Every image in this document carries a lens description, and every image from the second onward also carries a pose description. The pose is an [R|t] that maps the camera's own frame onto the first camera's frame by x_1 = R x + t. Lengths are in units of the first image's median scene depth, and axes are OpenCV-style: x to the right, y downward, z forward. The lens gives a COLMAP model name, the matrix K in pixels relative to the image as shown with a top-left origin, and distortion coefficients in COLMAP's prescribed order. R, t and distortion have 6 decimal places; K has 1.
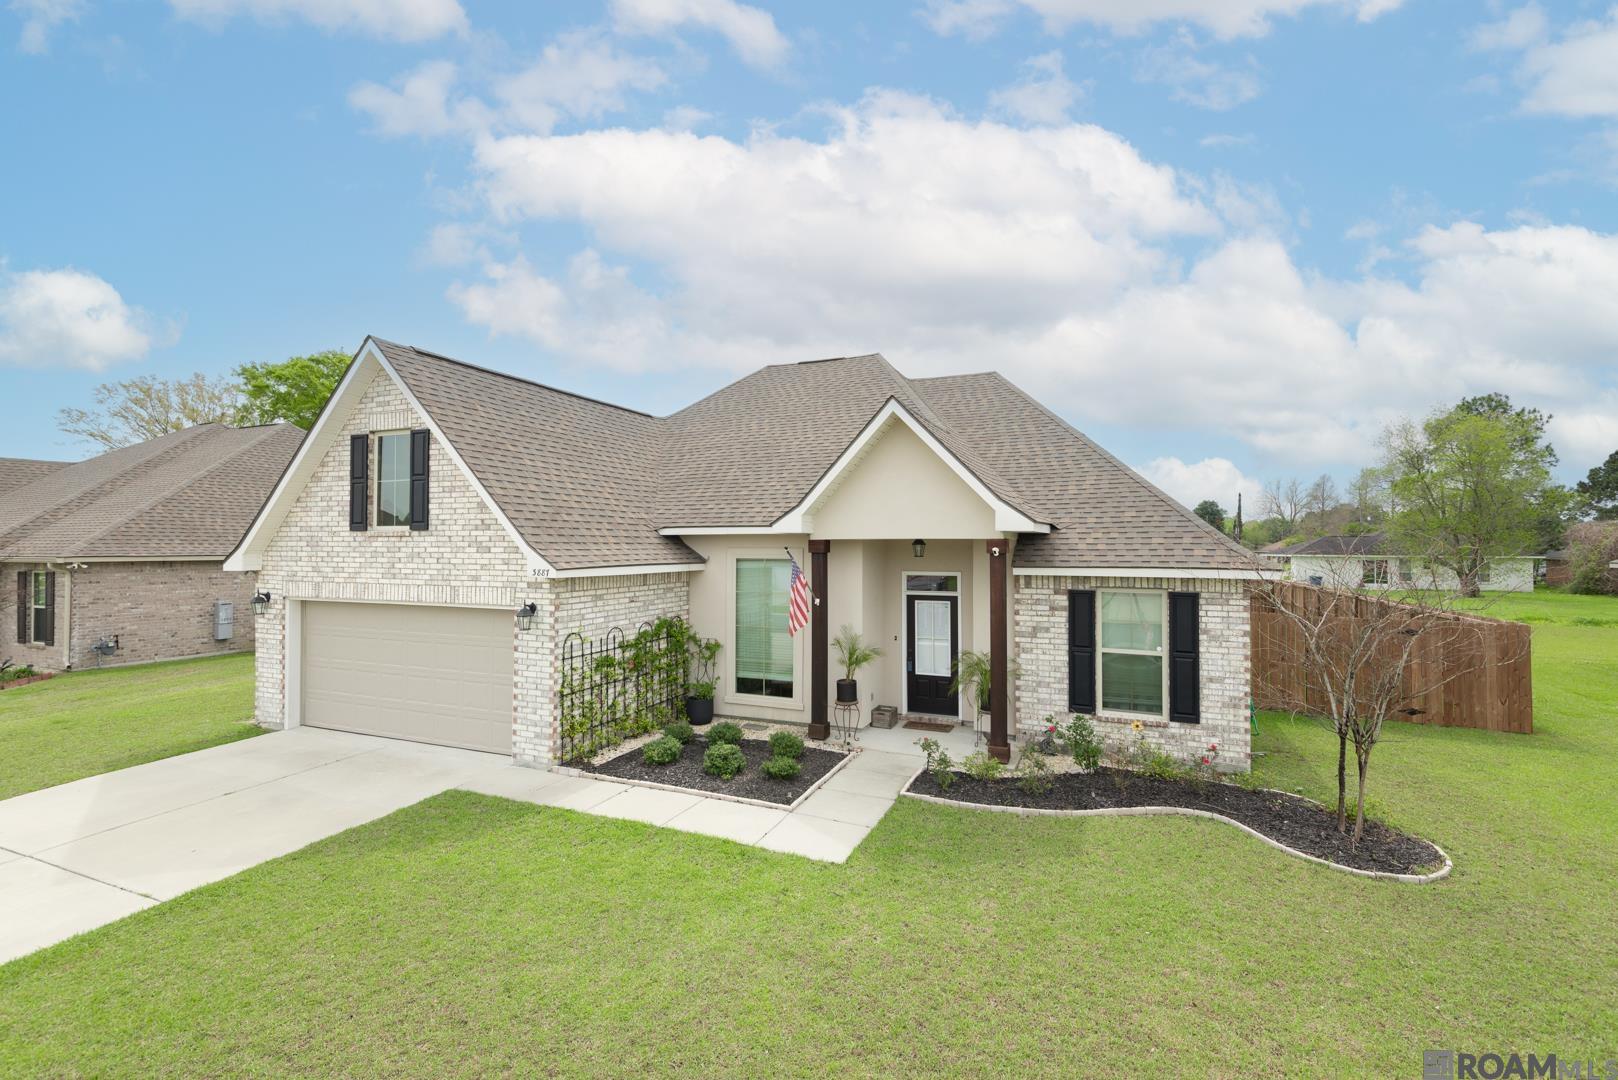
lens RADIAL K [[719.3, 0, 809.7], [0, 719.3, 535.9], [0, 0, 1]] dist [0.008270, -0.003167]
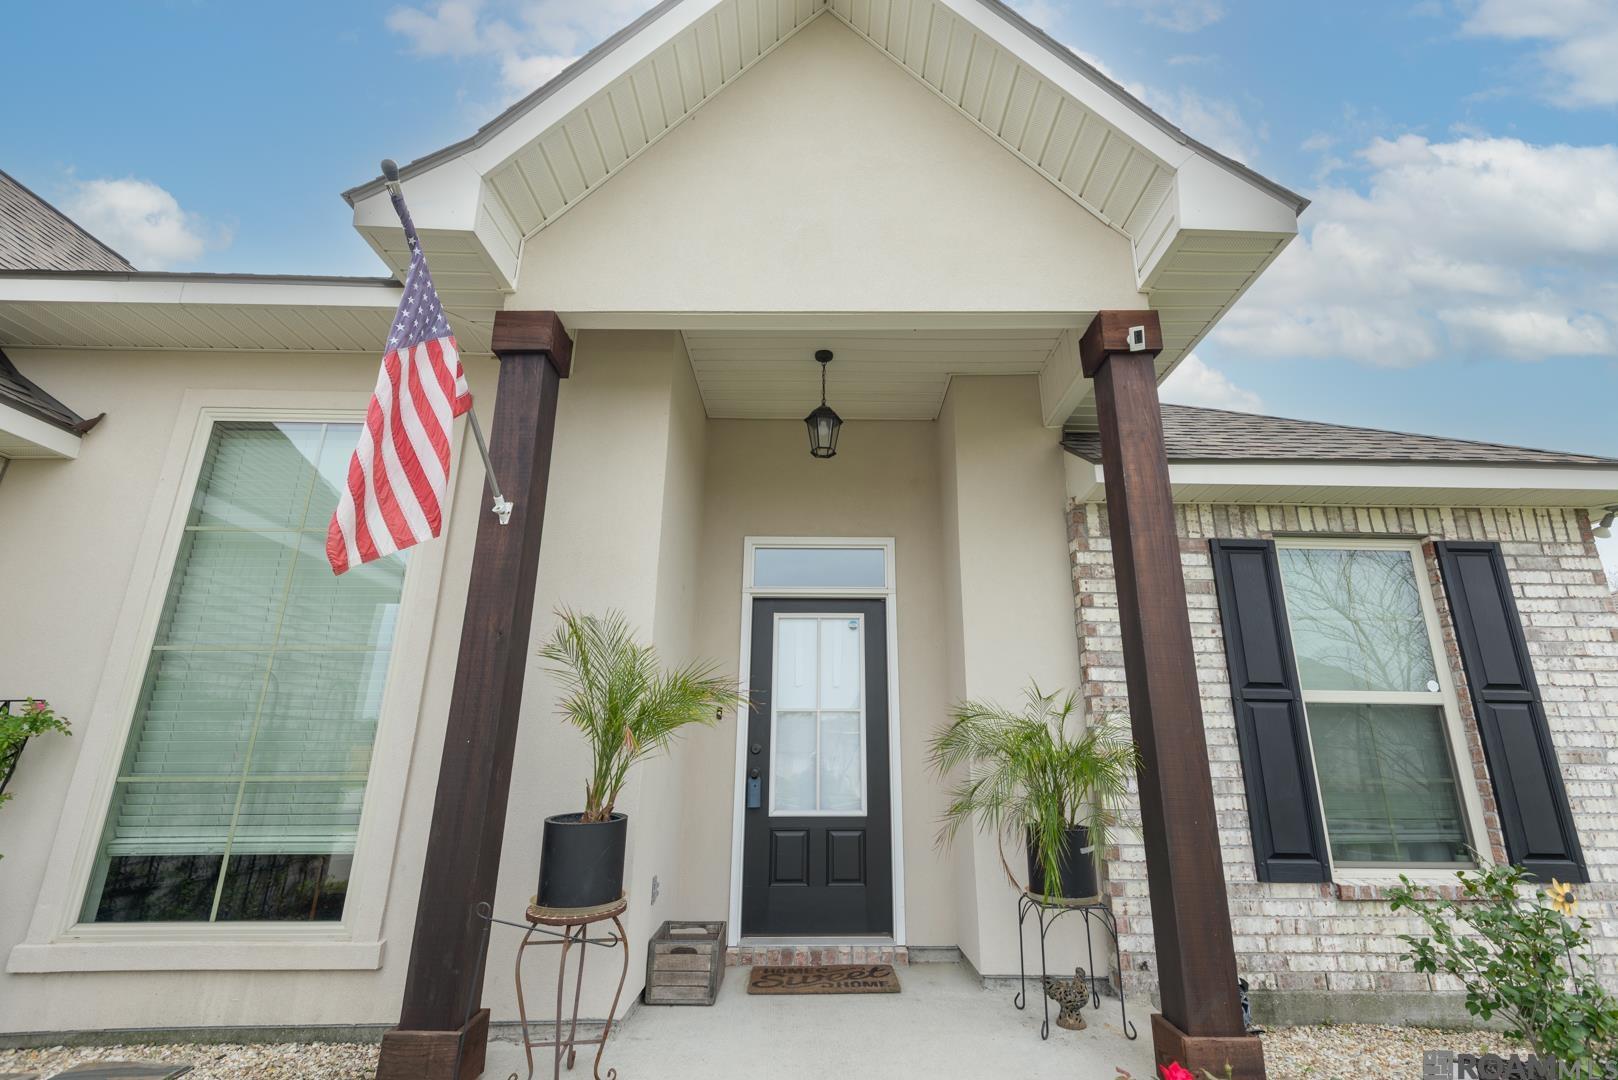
lens RADIAL K [[719.3, 0, 829.3], [0, 719.3, 538.1], [0, 0, 1]] dist [0.008270, -0.003167]
pose [[0.905329, 0.125067, 0.405878, 0.014661], [-0.007730, 0.960352, -0.278682, 0.180857], [-0.424640, 0.249162, 0.870402, 0.732246]]
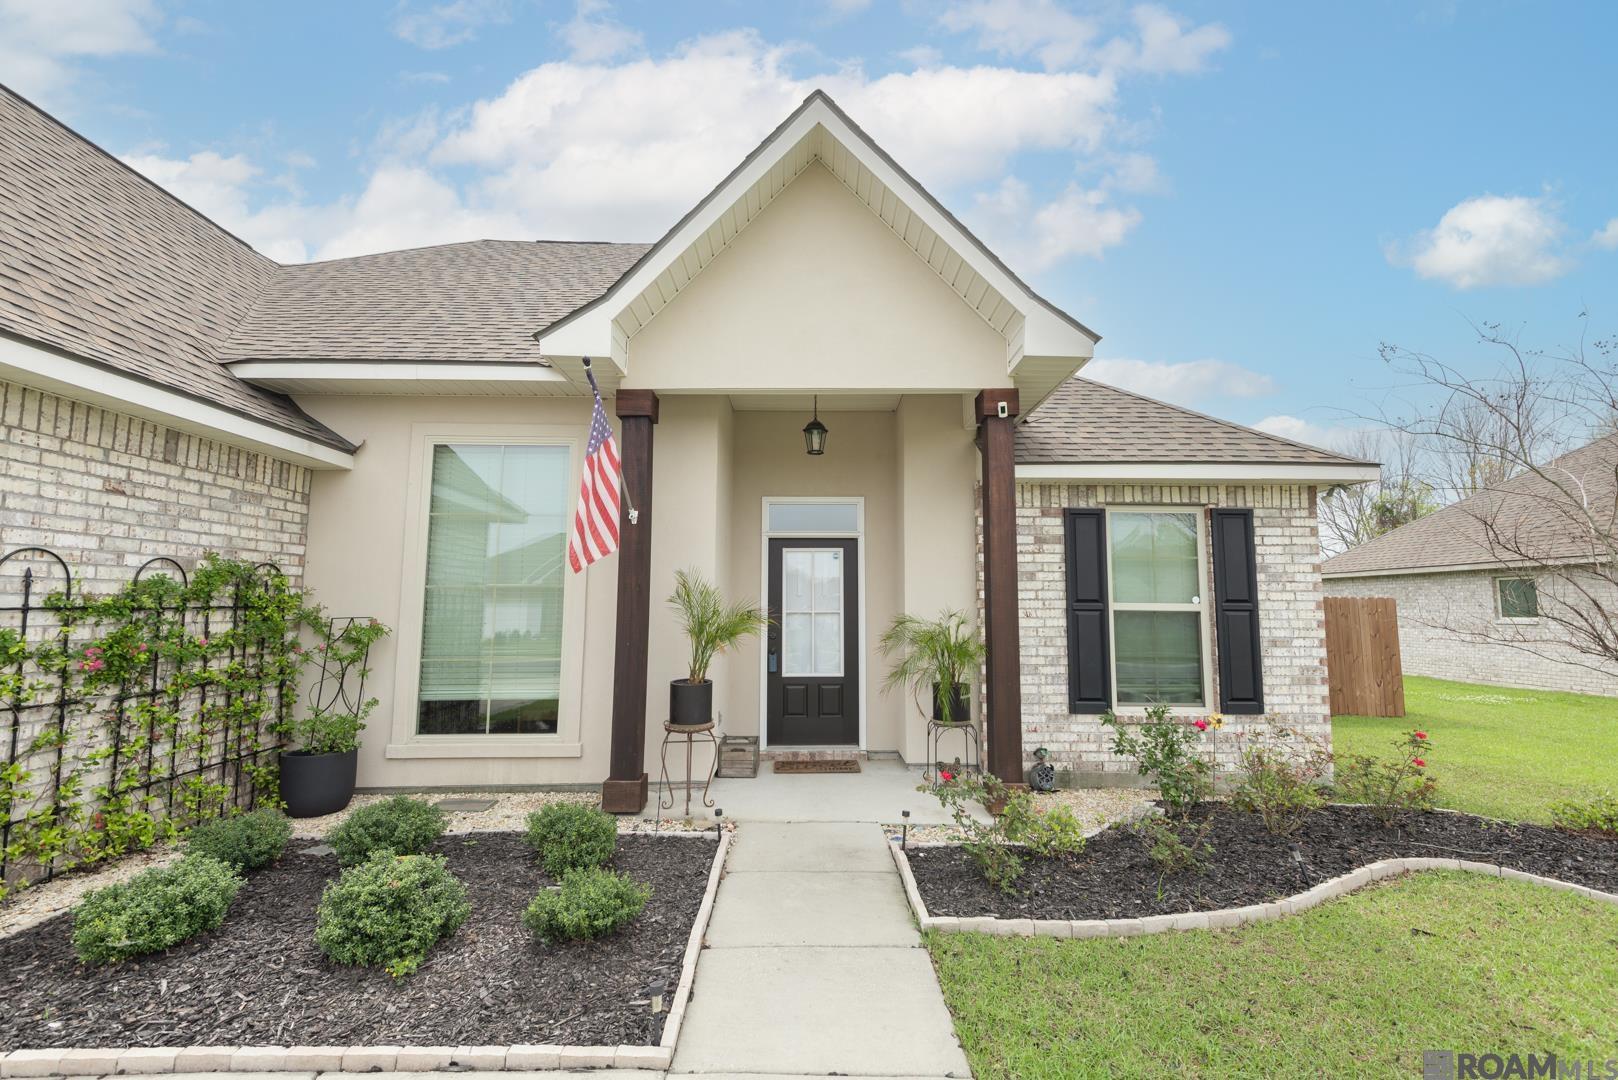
lens RADIAL K [[719.3, 0, 821.9], [0, 719.3, 532.9], [0, 0, 1]] dist [0.008270, -0.003167]
pose [[0.905844, 0.044850, 0.421230, -0.076796], [-0.006103, 0.995658, -0.092888, 0.149957], [-0.423567, 0.081572, 0.902185, 0.531946]]
